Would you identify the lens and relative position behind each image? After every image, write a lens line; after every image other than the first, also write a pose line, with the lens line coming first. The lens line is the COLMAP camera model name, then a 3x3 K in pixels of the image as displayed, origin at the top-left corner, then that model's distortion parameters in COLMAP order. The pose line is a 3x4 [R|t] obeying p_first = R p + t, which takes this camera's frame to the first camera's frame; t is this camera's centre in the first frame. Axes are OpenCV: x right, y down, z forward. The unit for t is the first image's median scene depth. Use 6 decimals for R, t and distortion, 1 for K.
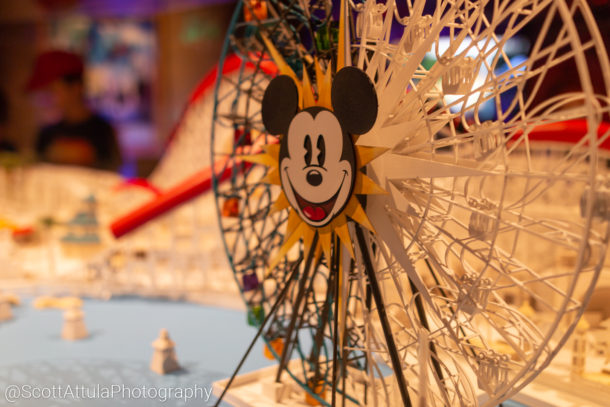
lens RADIAL K [[682.8, 0, 305.0], [0, 682.8, 203.5], [0, 0, 1]] dist [-0.005765, 0.007199]
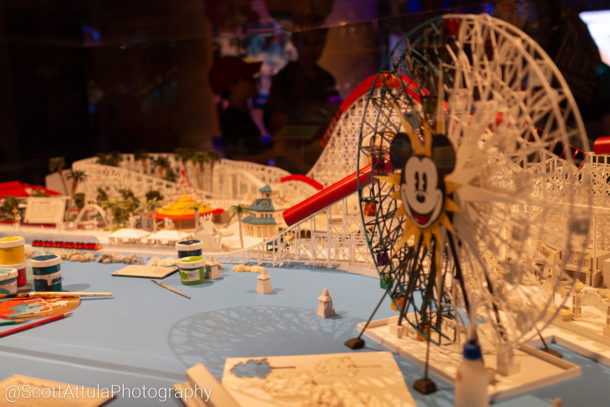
lens RADIAL K [[682.8, 0, 305.0], [0, 682.8, 203.5], [0, 0, 1]] dist [-0.005765, 0.007199]
pose [[0.977951, 0.012449, -0.208462, 0.067600], [-0.002429, 0.998832, 0.048254, -0.083491], [0.208819, -0.046683, 0.976839, -0.520192]]
